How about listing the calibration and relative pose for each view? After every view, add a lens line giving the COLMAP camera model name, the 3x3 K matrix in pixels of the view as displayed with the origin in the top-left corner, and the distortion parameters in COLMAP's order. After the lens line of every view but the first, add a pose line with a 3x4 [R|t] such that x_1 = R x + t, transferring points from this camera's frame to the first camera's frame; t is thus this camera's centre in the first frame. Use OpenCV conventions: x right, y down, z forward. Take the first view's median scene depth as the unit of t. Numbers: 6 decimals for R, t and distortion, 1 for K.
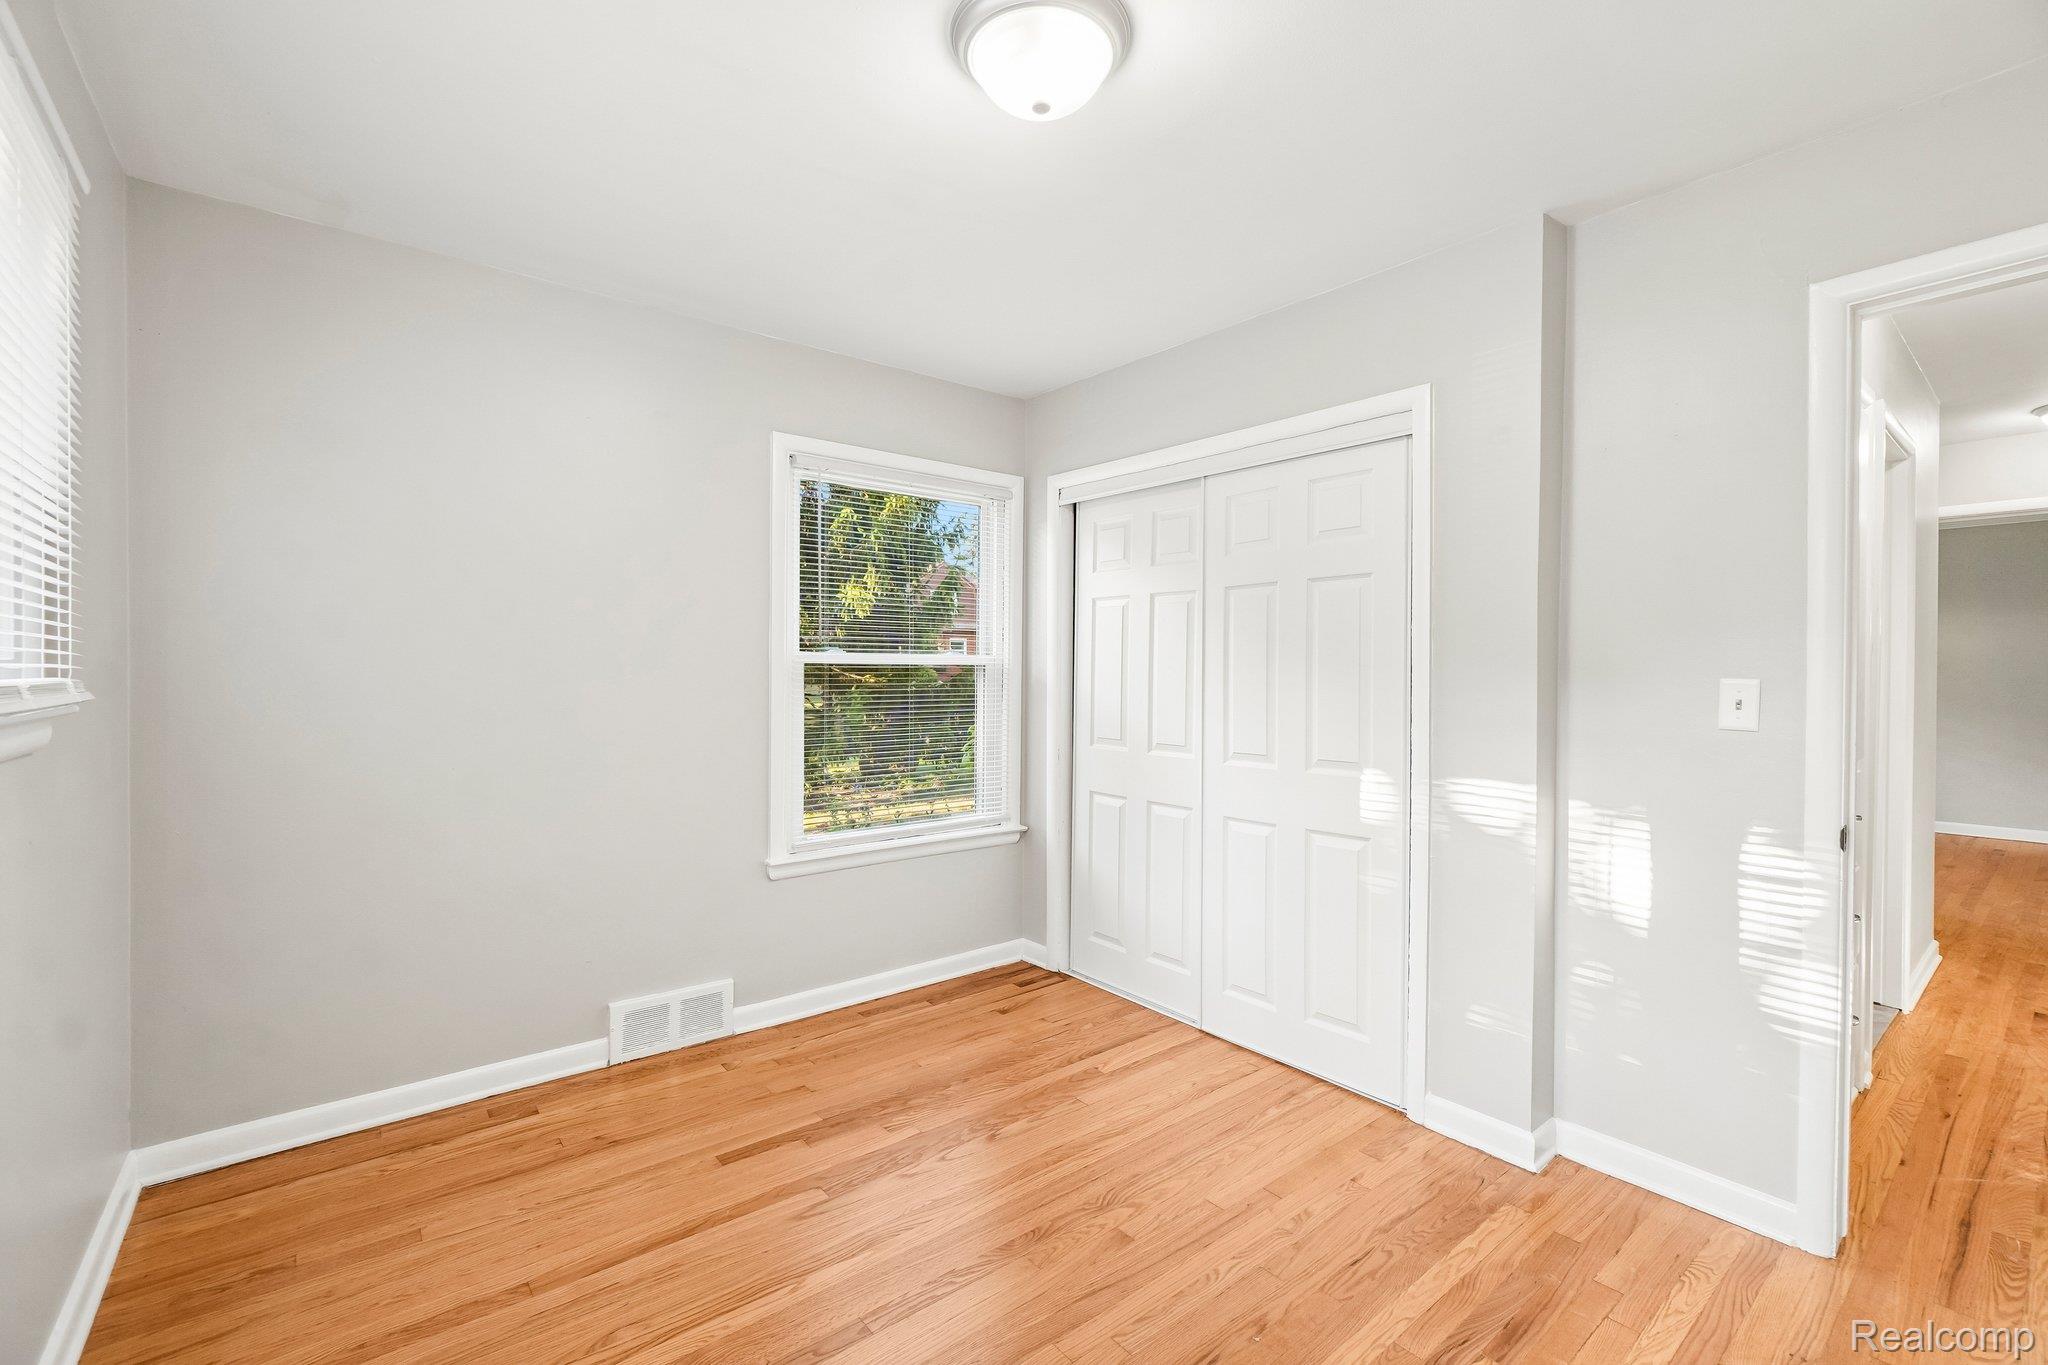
lens RADIAL K [[888.7, 0, 1026.3], [0, 888.7, 671.6], [0, 0, 1]] dist [-0.010578, 0.003762]
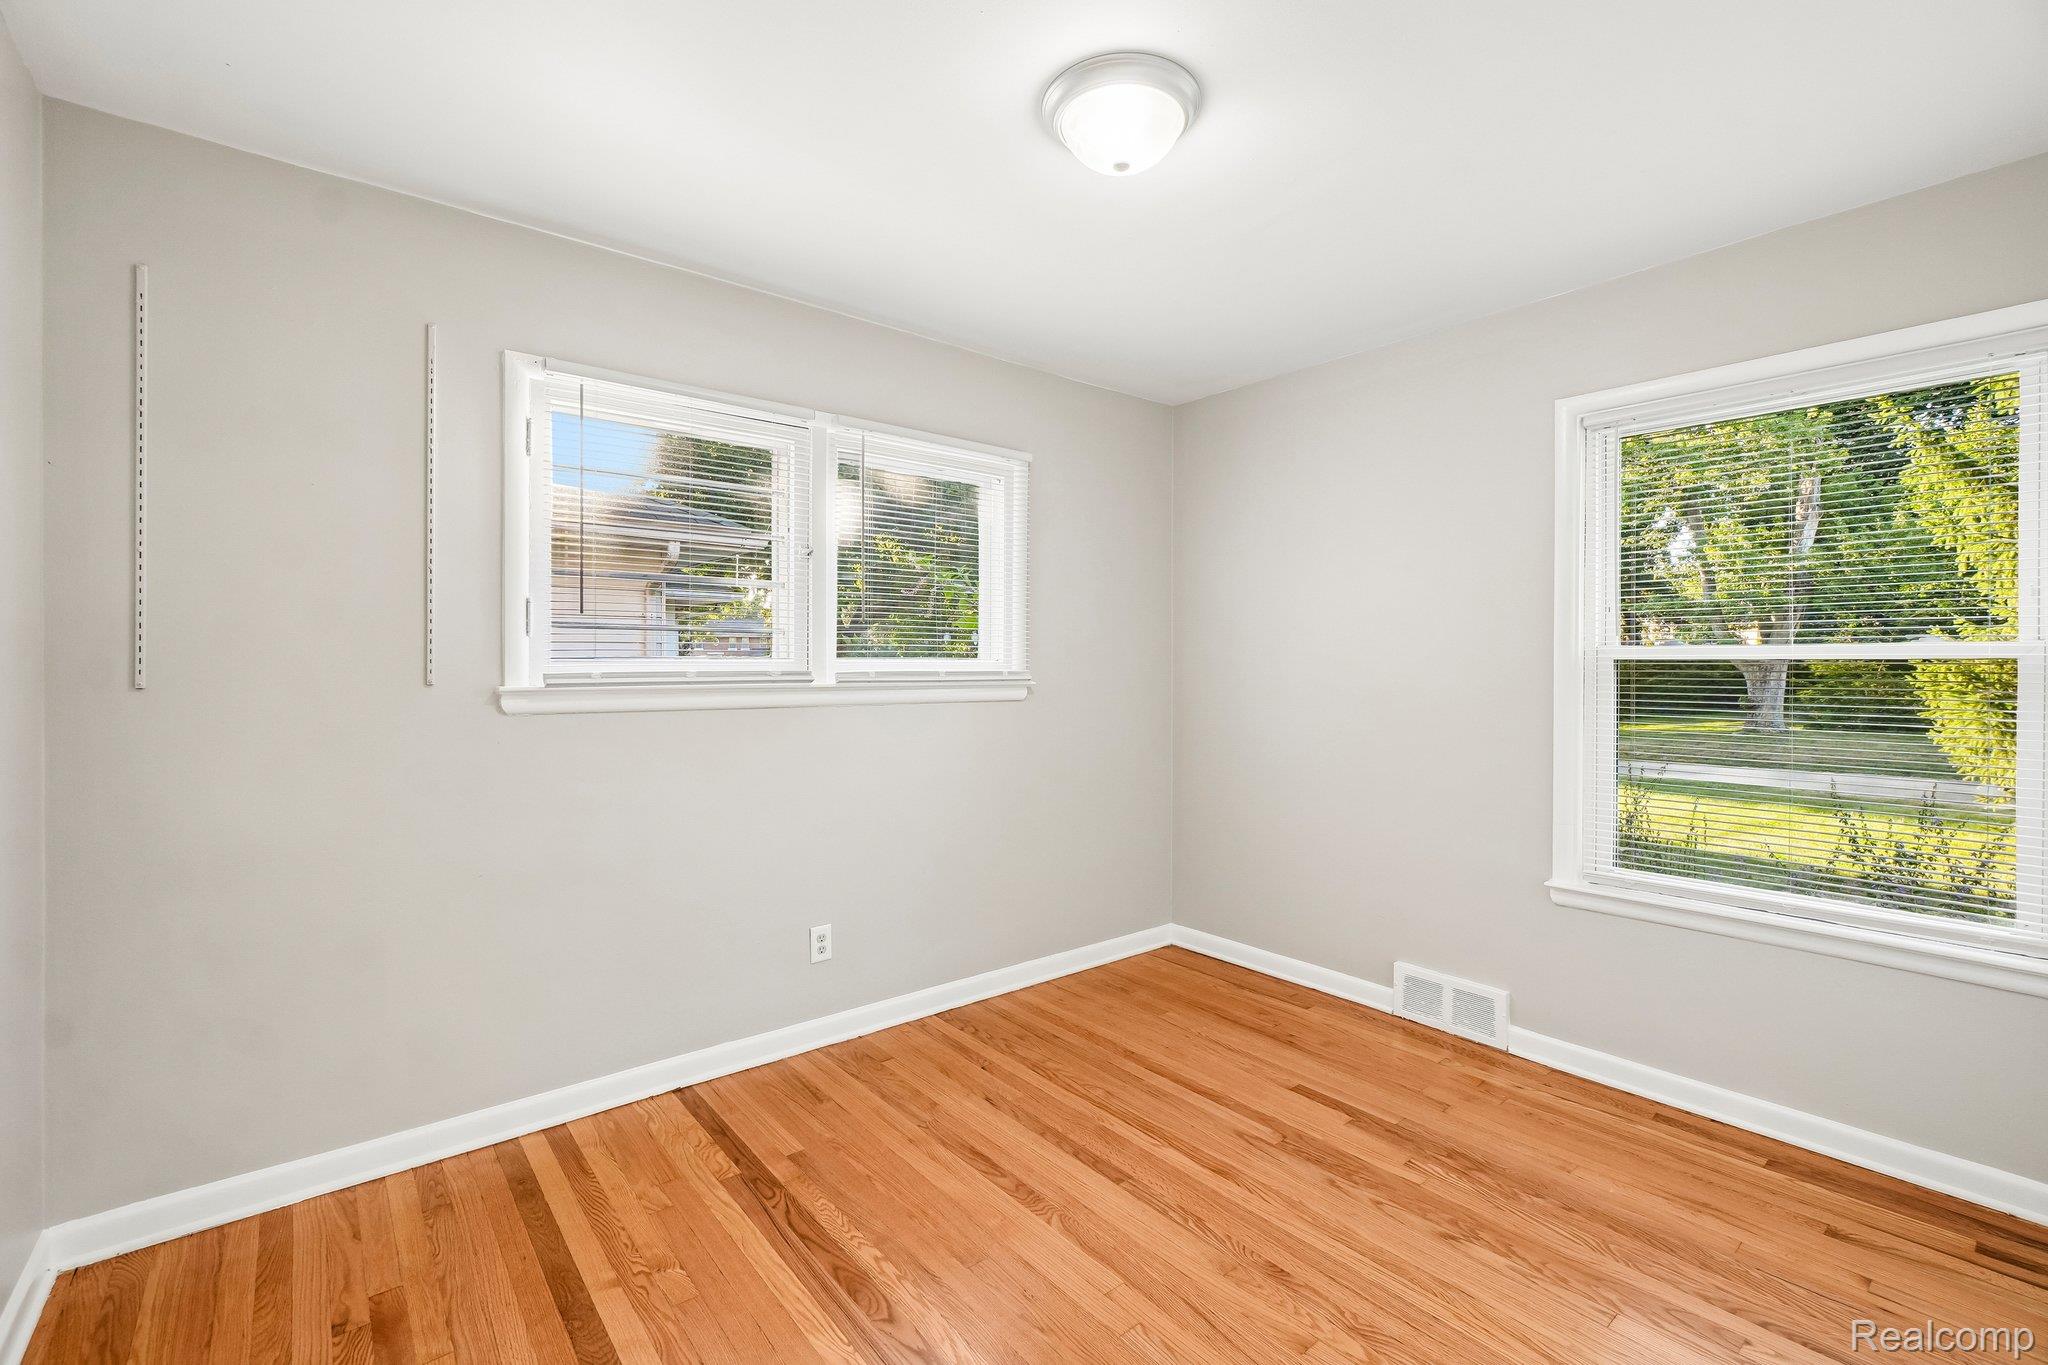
lens RADIAL K [[888.7, 0, 1019.2], [0, 888.7, 674.6], [0, 0, 1]] dist [-0.010578, 0.003762]
pose [[-0.008688, 0.003450, -0.999956, 0.736503], [-0.004657, 0.999983, 0.003490, 0.007307], [0.999951, 0.004688, -0.008672, 0.579452]]
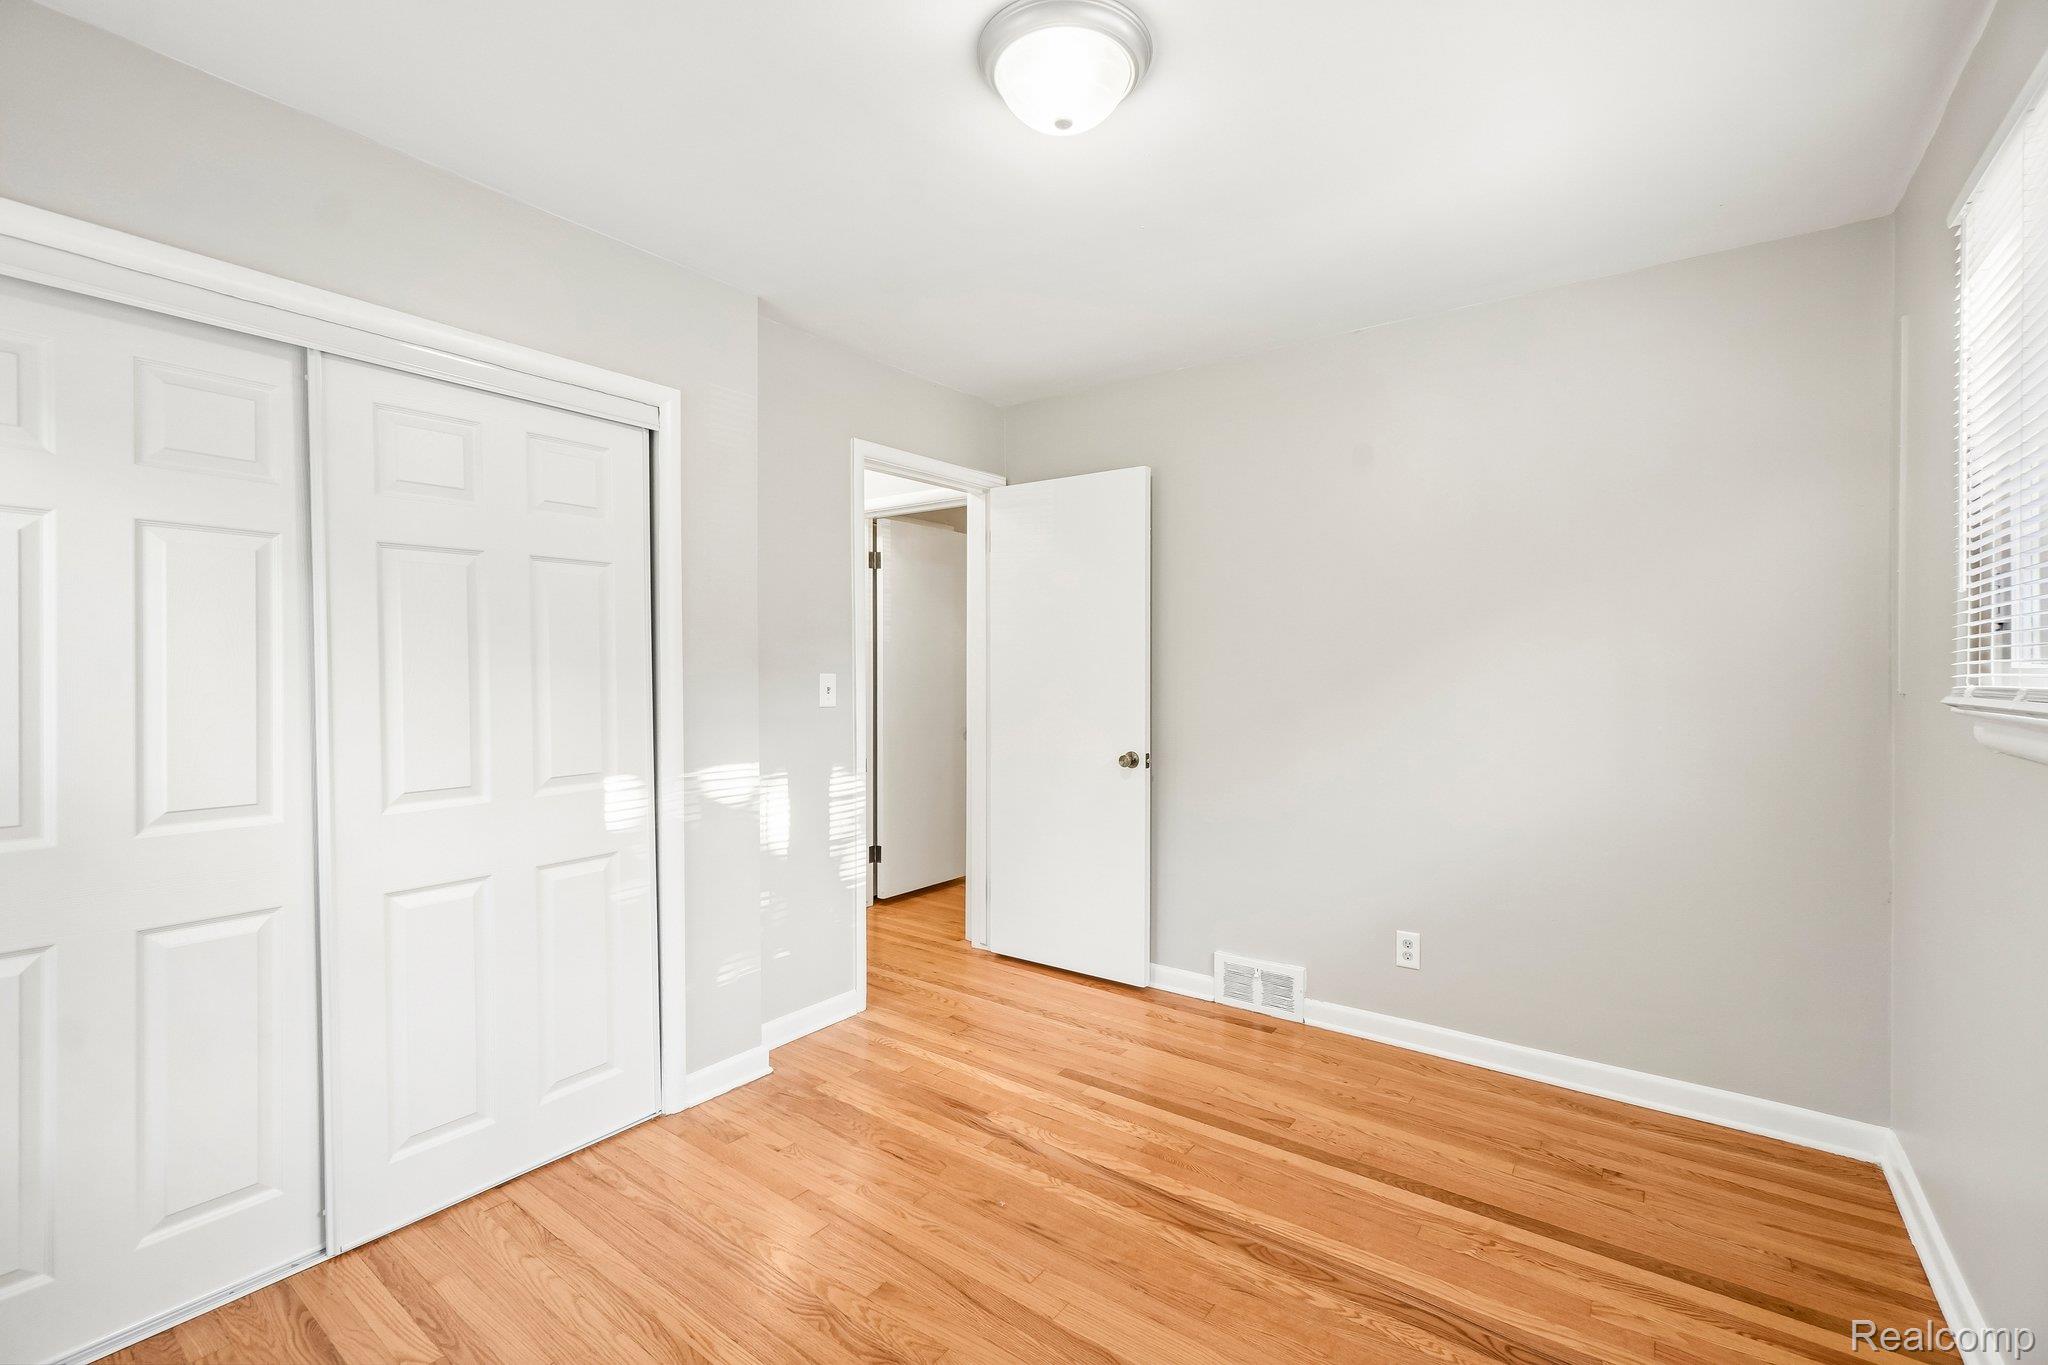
lens RADIAL K [[888.7, 0, 1032.4], [0, 888.7, 672.9], [0, 0, 1]] dist [-0.010578, 0.003762]
pose [[-0.262909, -0.009685, 0.964772, -0.626195], [0.000467, 0.999948, 0.010165, -0.006930], [-0.964821, 0.003123, -0.262891, 0.843935]]
